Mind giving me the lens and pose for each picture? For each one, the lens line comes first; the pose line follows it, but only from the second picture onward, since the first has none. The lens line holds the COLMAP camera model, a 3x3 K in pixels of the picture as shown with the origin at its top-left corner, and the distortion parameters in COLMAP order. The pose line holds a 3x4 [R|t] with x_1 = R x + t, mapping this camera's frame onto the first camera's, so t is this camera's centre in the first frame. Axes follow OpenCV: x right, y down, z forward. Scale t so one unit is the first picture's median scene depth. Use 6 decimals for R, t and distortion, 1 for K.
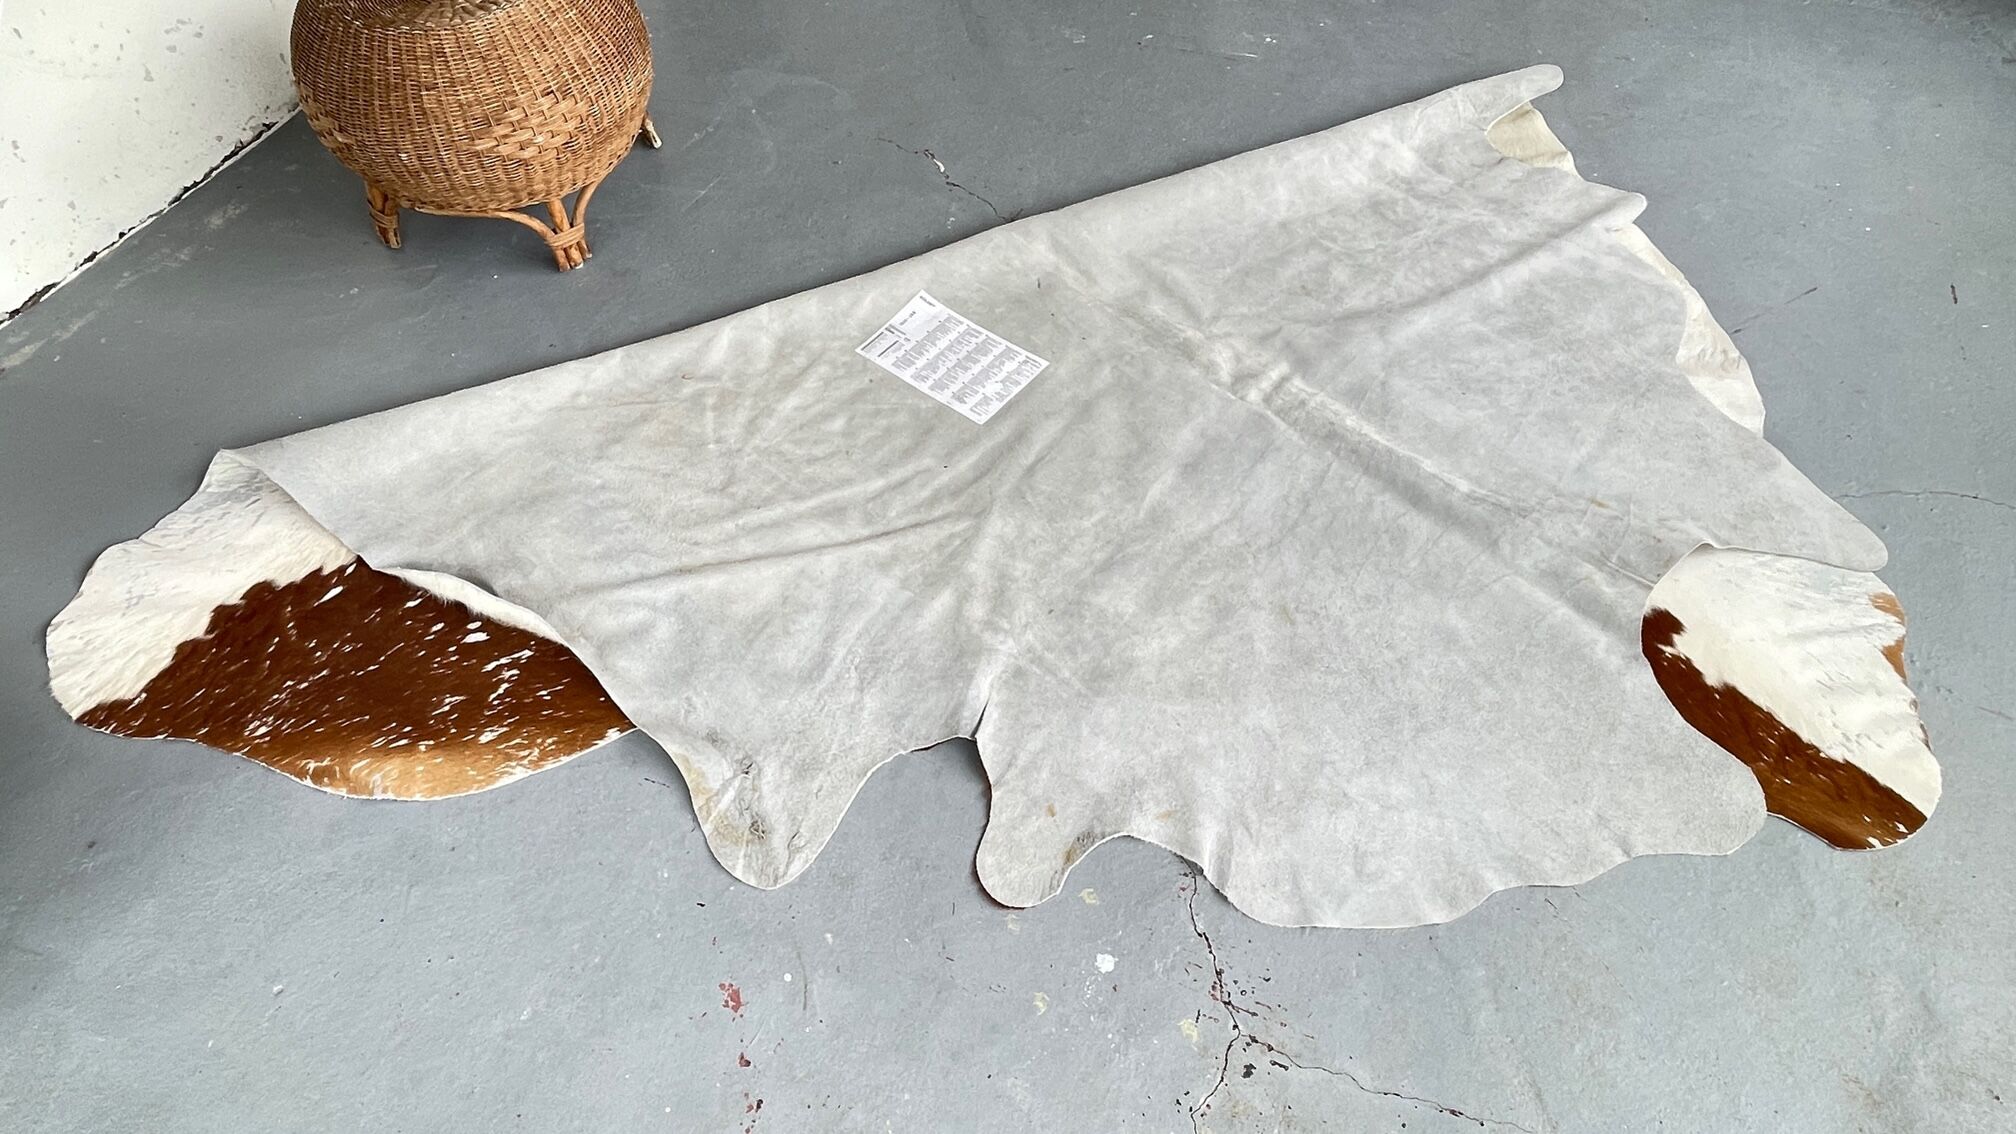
lens RADIAL K [[1260.0, 0, 991.5], [0, 1260.0, 563.2], [0, 0, 1]] dist [0.029446, -0.046971]
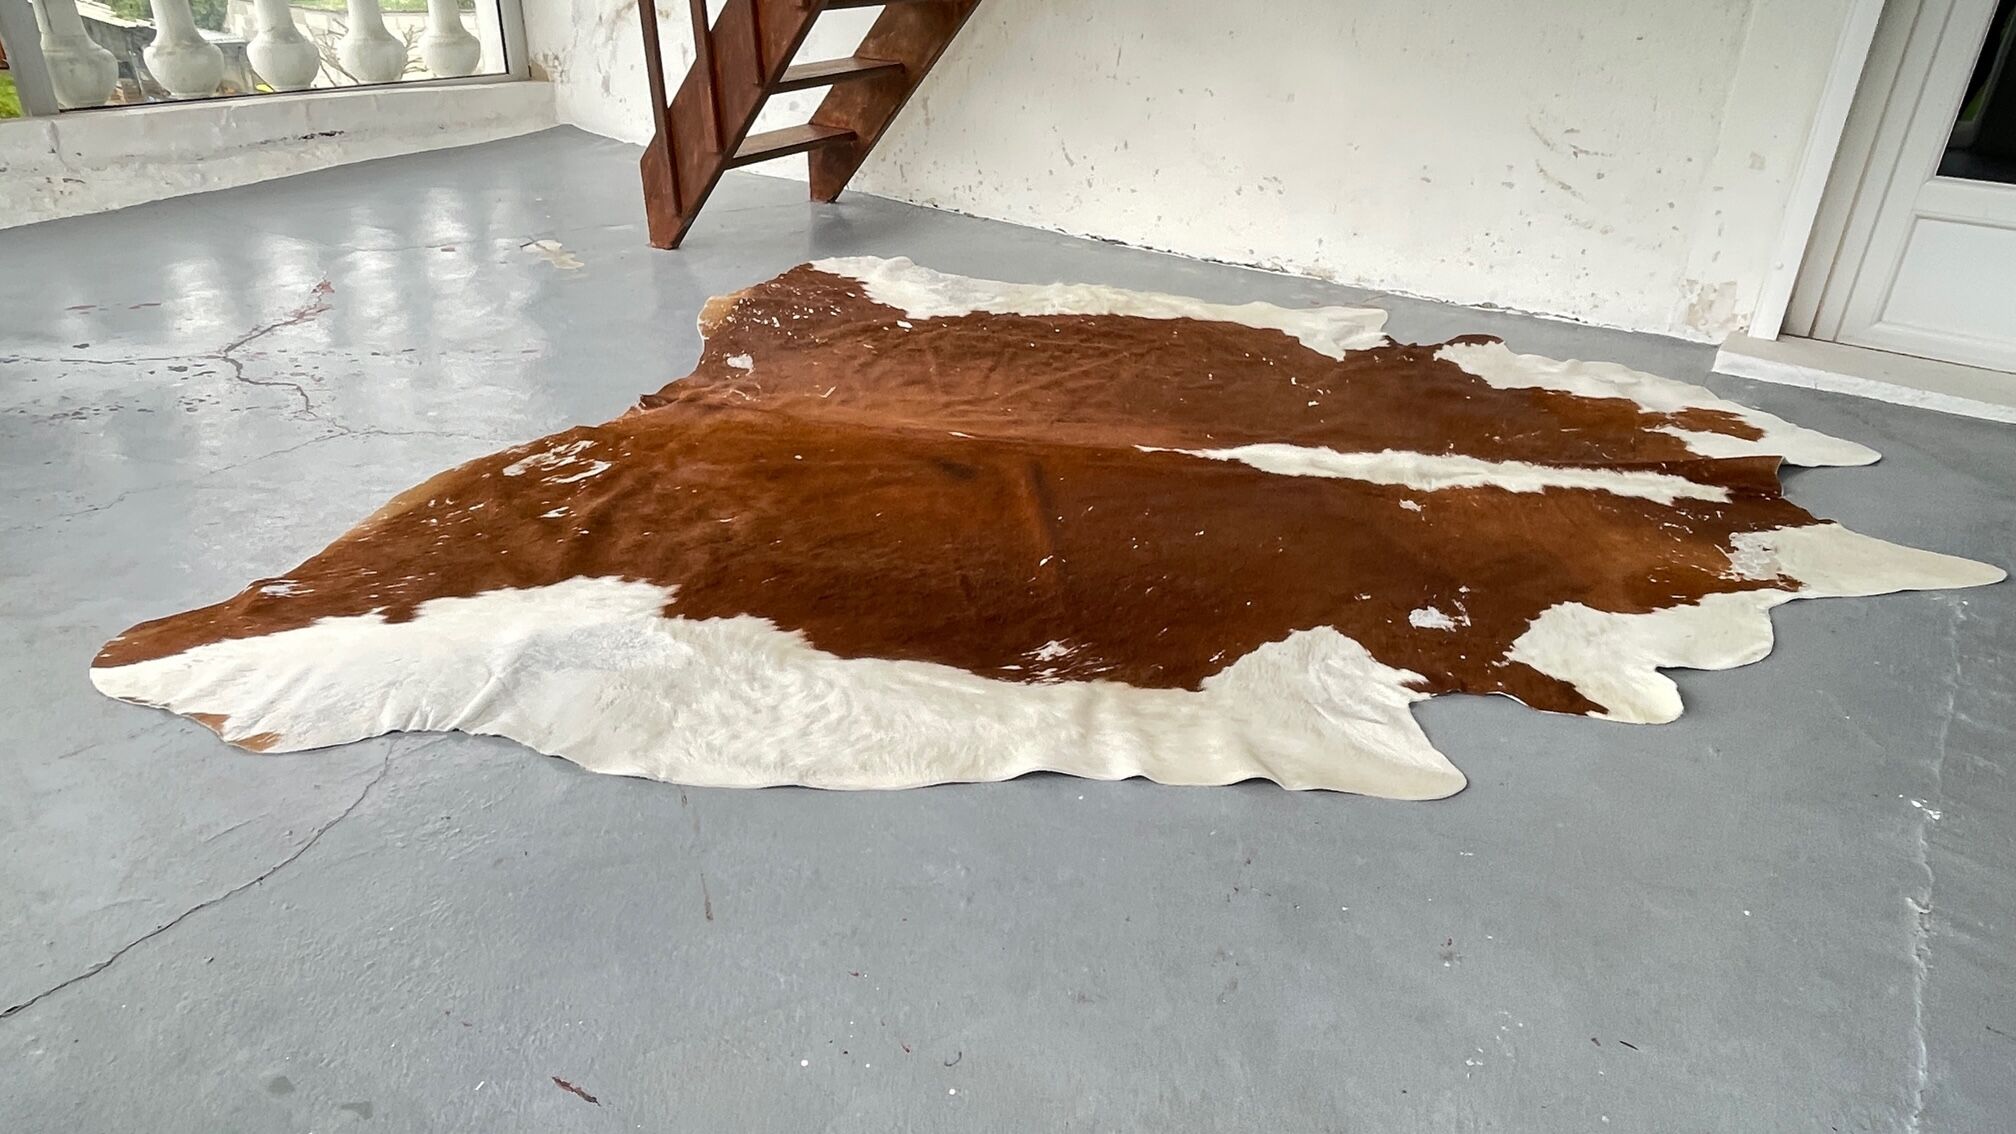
lens RADIAL K [[1256.1, 0, 993.3], [0, 1256.1, 570.4], [0, 0, 1]] dist [0.028098, -0.052424]
pose [[-0.203102, 0.454783, -0.867134, 1.333864], [-0.776902, 0.464167, 0.425408, -0.797477], [0.595963, 0.760080, 0.259049, 1.011654]]
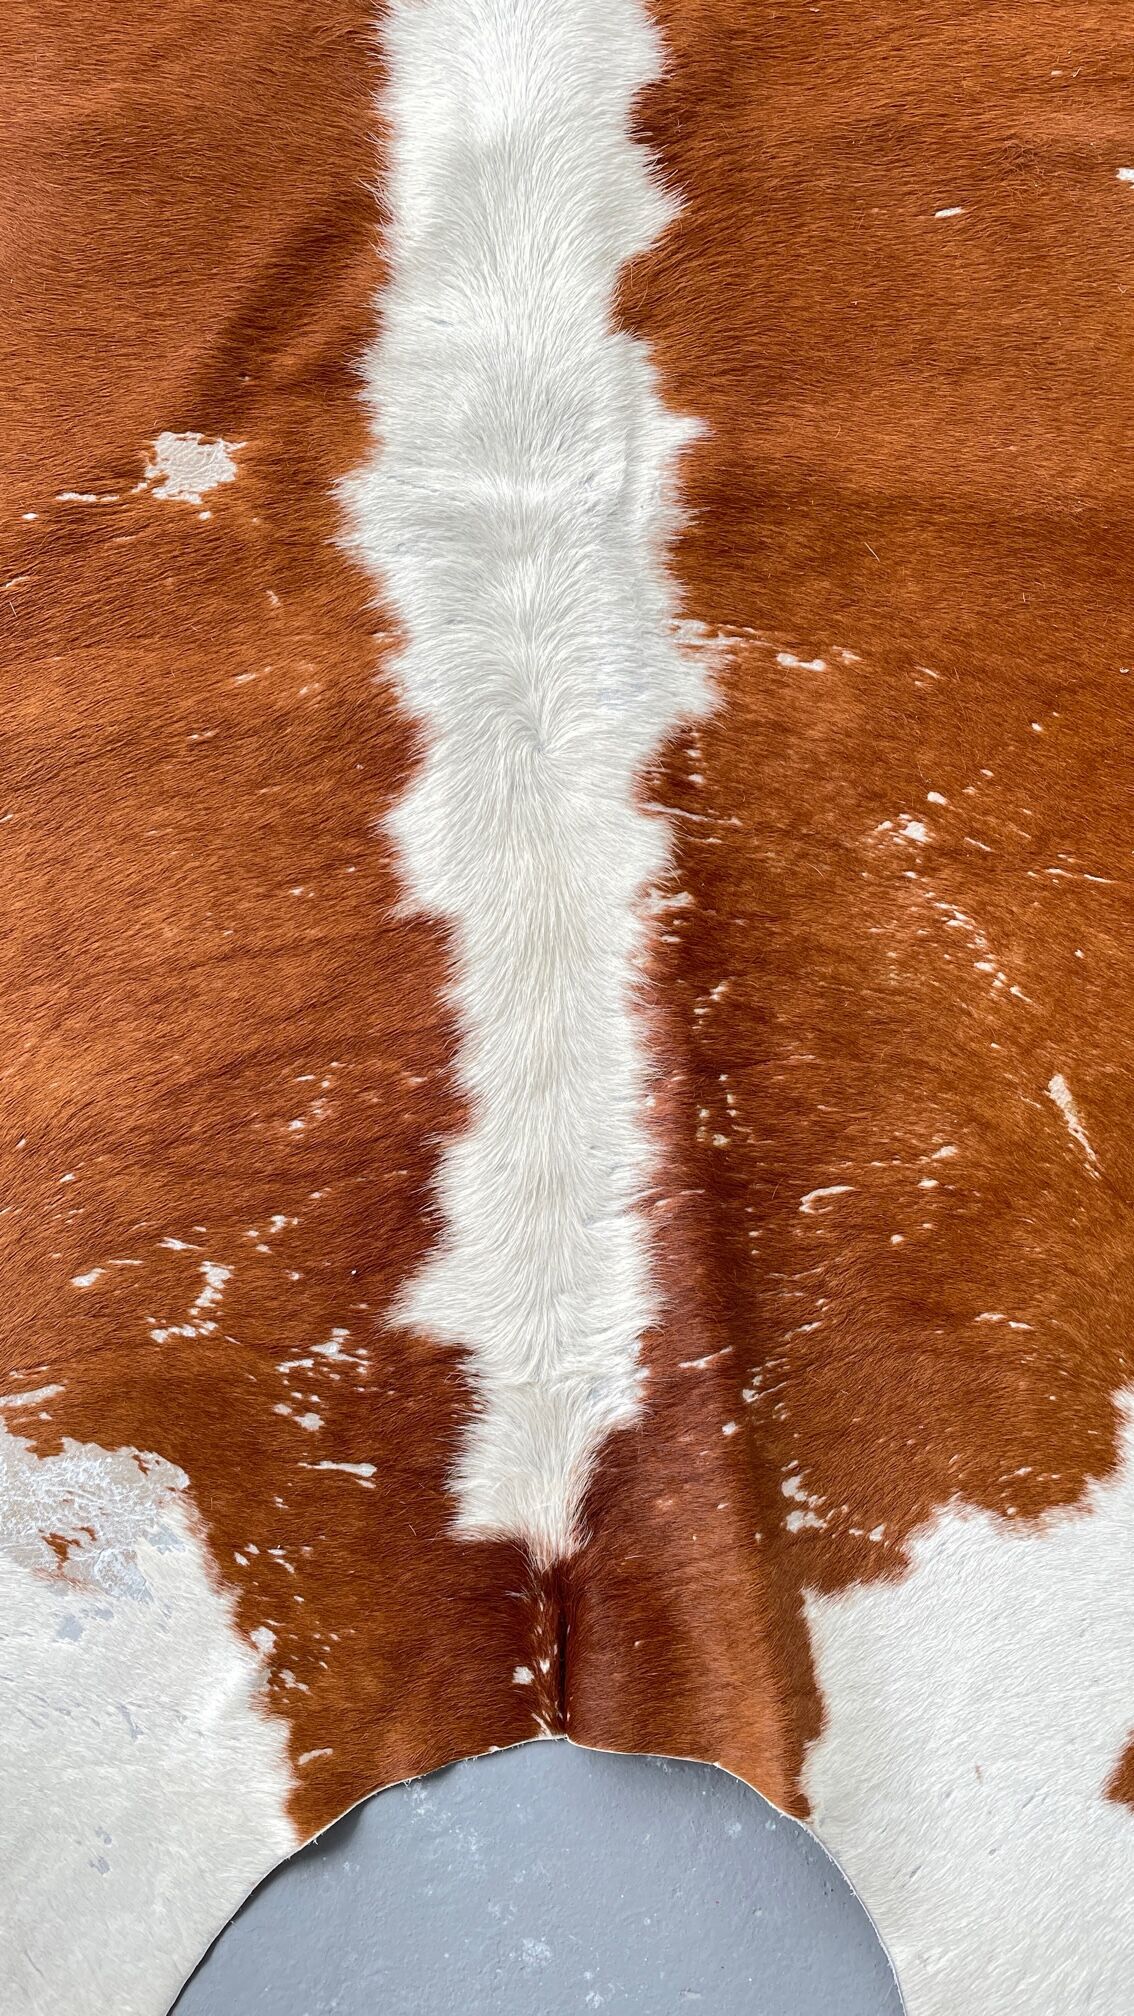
lens RADIAL K [[1540.3, 0, 563.4], [0, 1540.3, 1002.7], [0, 0, 1]] dist [0.050457, -0.004515]
pose [[-0.999018, 0.019657, -0.039714, 0.009392], [-0.040810, -0.757374, 0.651705, -1.049027], [-0.017268, 0.652685, 0.757432, 1.294307]]
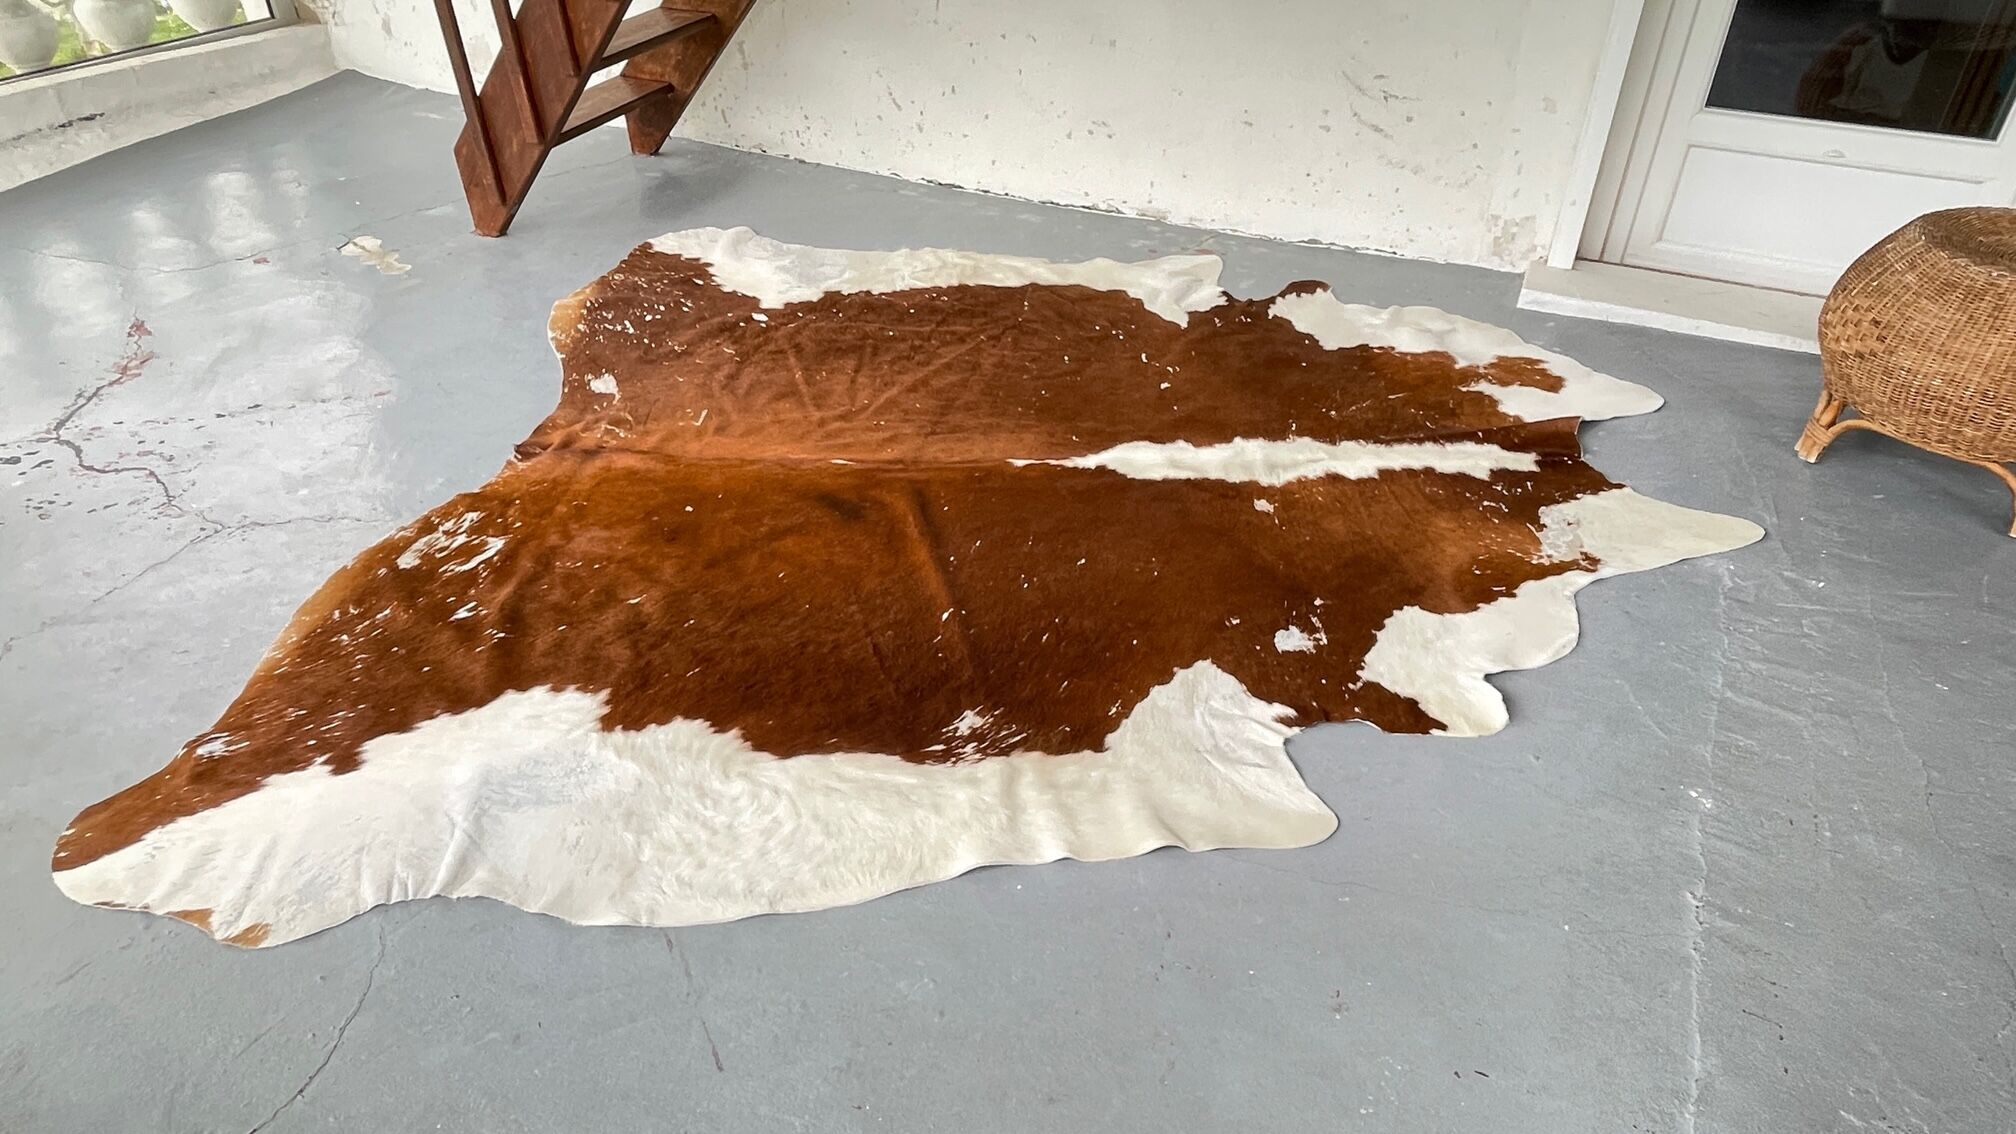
lens RADIAL K [[1260.0, 0, 991.5], [0, 1260.0, 563.2], [0, 0, 1]] dist [0.029446, -0.046971]
pose [[-0.047269, 0.580341, -0.813000, 1.307160], [-0.773410, 0.493819, 0.397468, -0.906983], [0.632142, 0.647570, 0.425500, 0.792529]]
